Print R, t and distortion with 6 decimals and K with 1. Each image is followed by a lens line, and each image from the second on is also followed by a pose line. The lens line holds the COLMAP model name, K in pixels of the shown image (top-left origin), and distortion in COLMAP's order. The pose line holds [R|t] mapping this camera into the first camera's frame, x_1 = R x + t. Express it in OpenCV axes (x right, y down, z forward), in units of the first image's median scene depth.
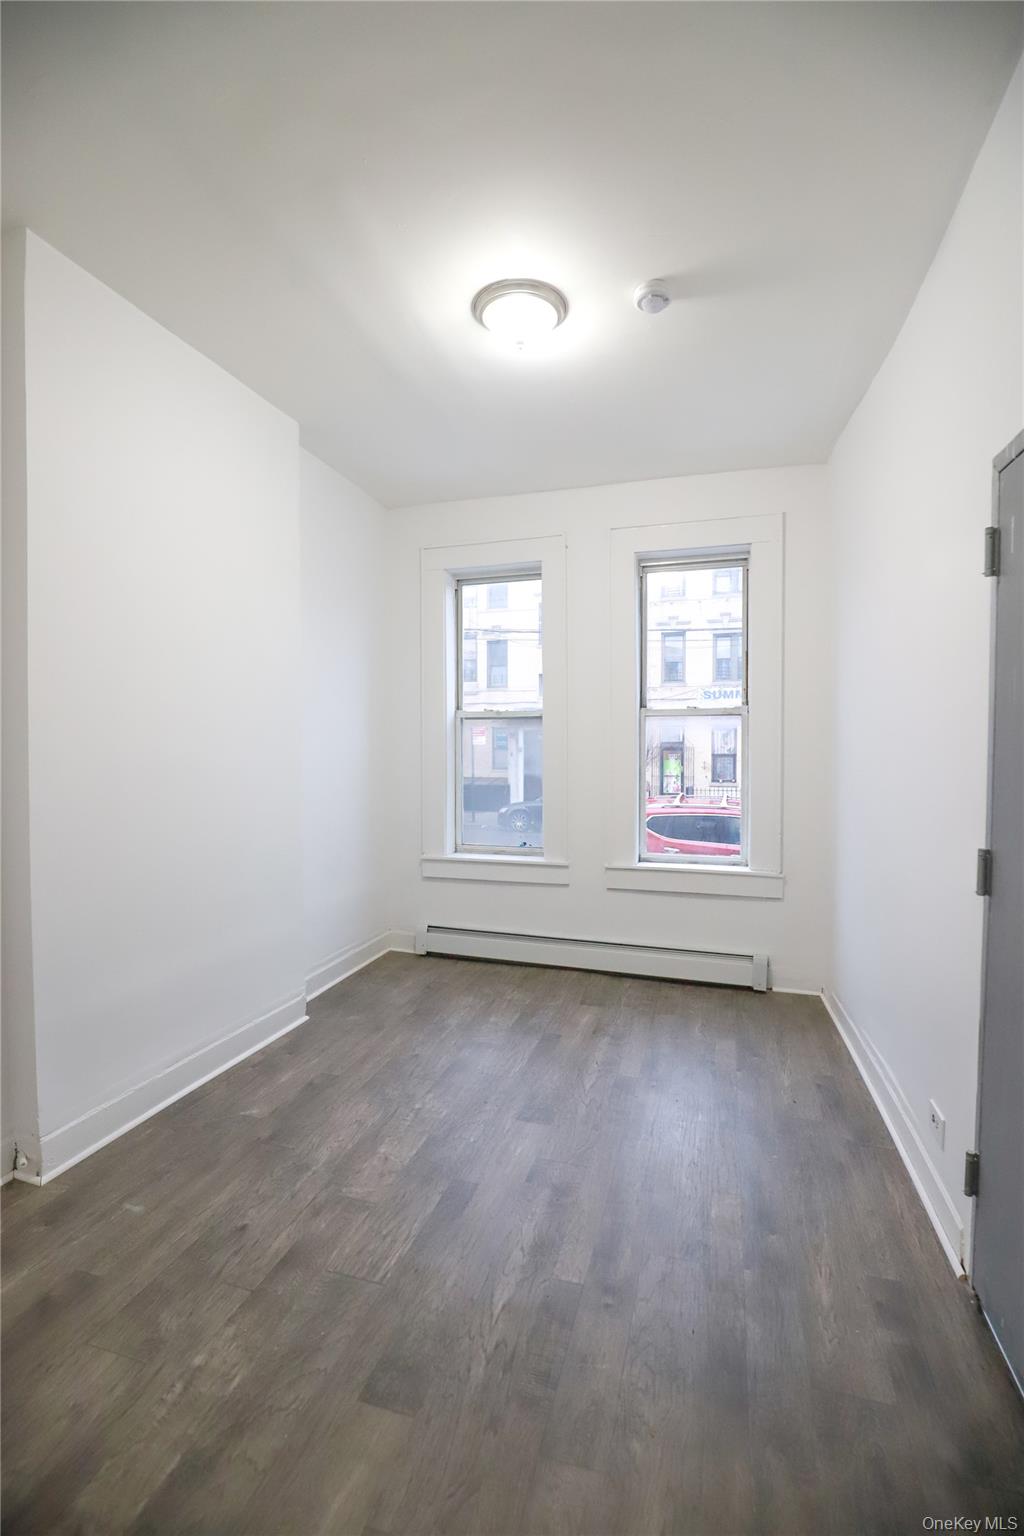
lens RADIAL K [[704.4, 0, 512.0], [0, 704.4, 768.0], [0, 0, 1]] dist [-0.037967, 0.006953]
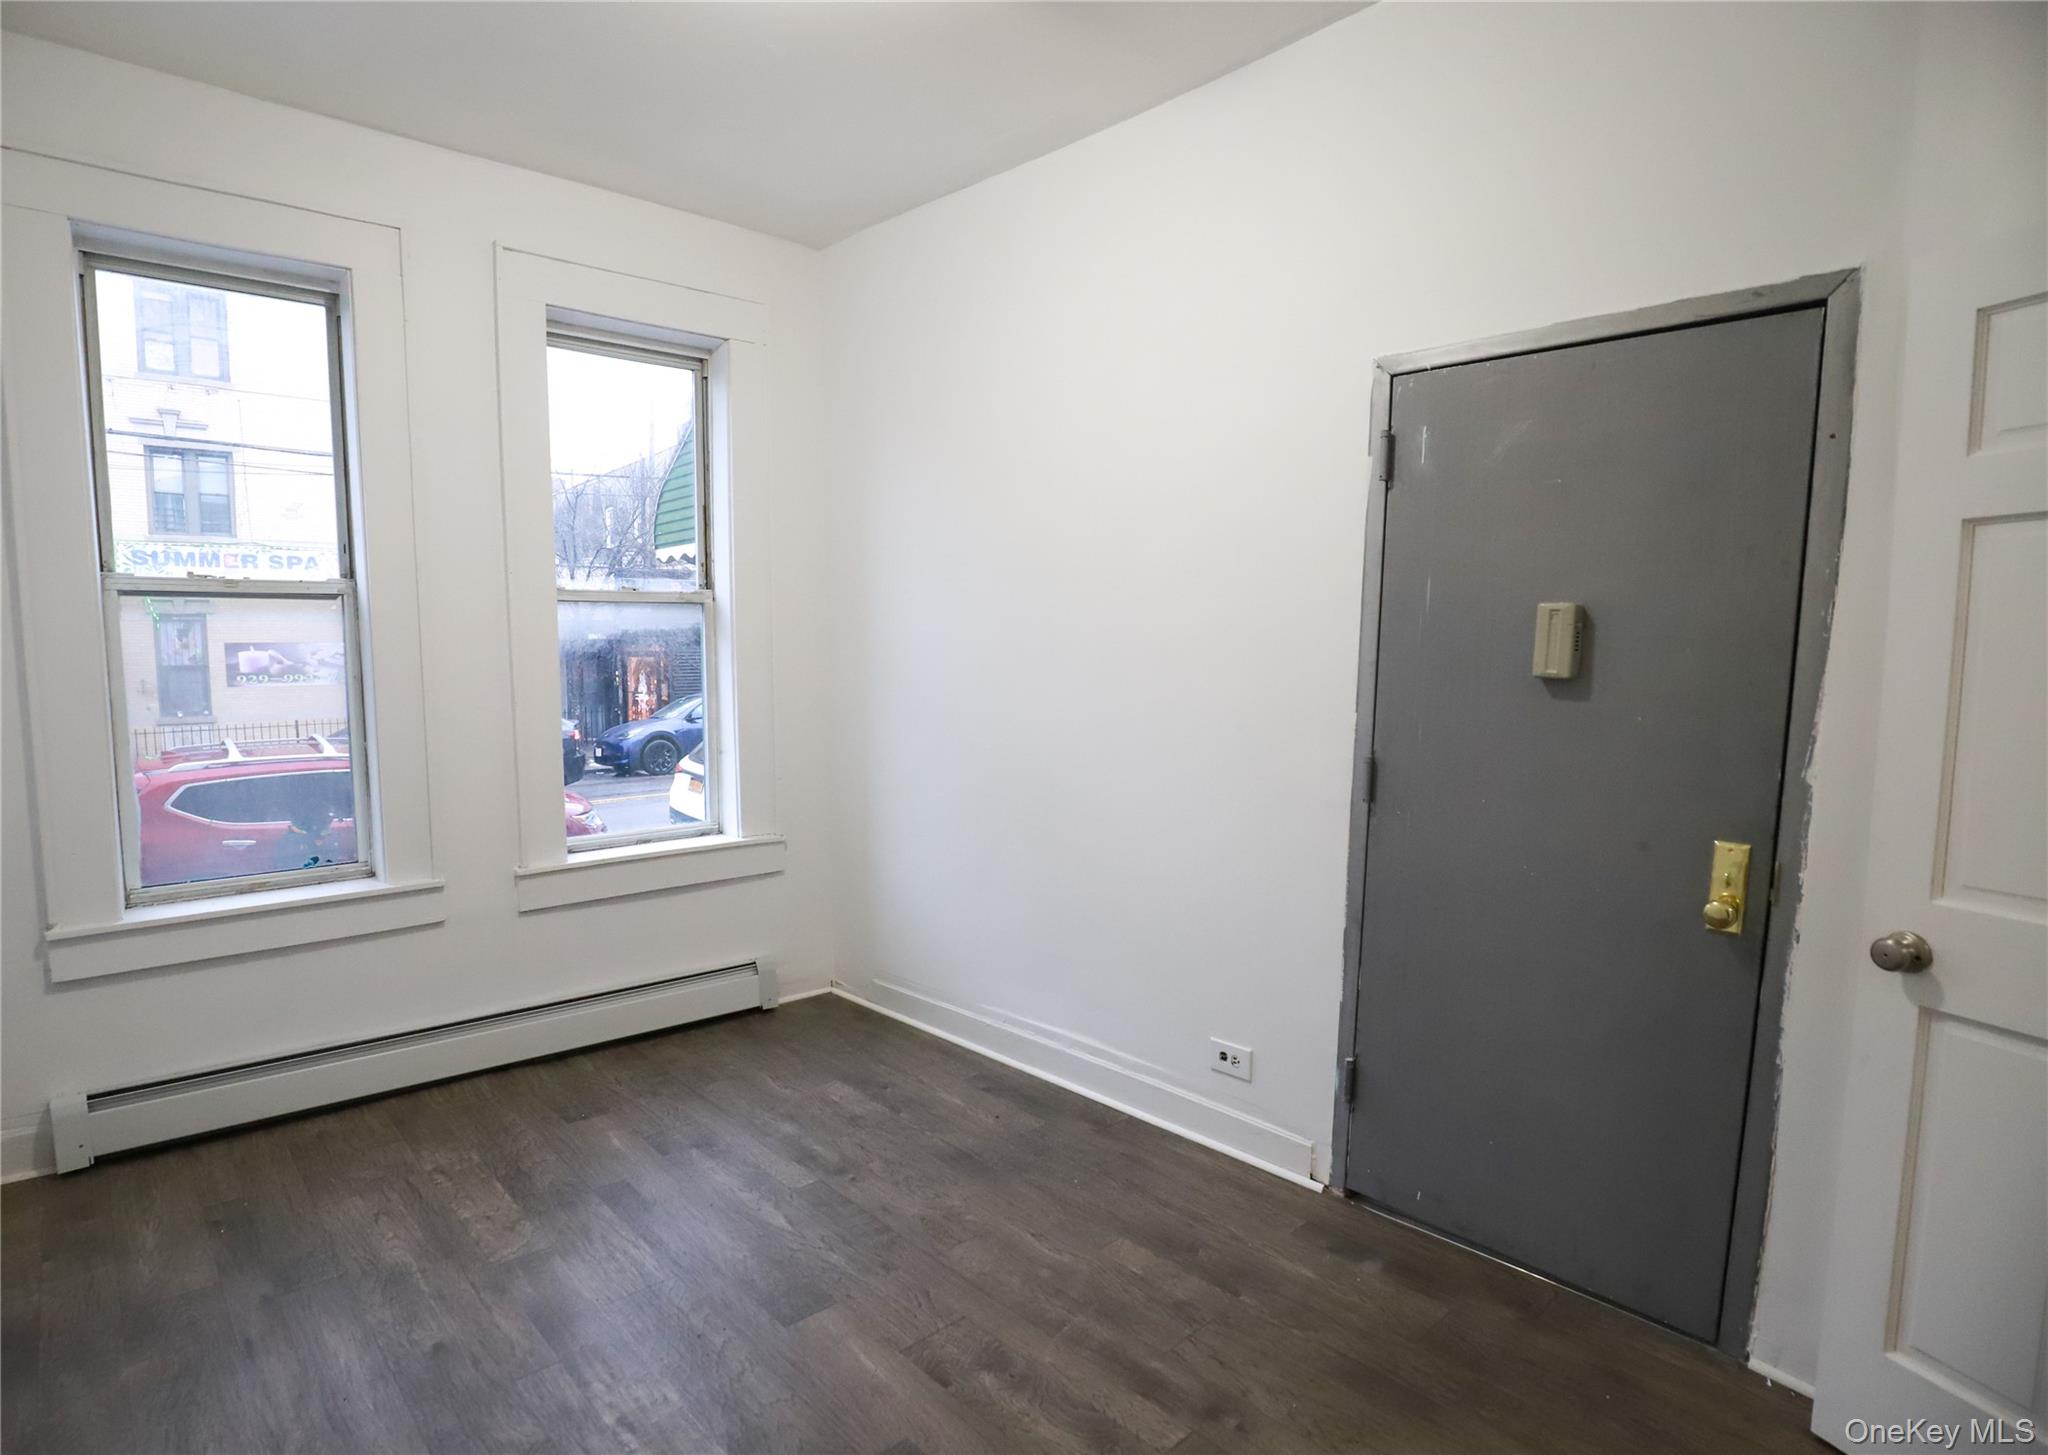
lens RADIAL K [[1049.4, 0, 921.2], [0, 1049.4, 751.7], [0, 0, 1]] dist [-0.028417, -0.000359]
pose [[0.543574, -0.085415, 0.835004, -0.380665], [0.029592, 0.996141, 0.082634, -0.014012], [-0.838840, -0.020208, 0.544003, 0.298277]]
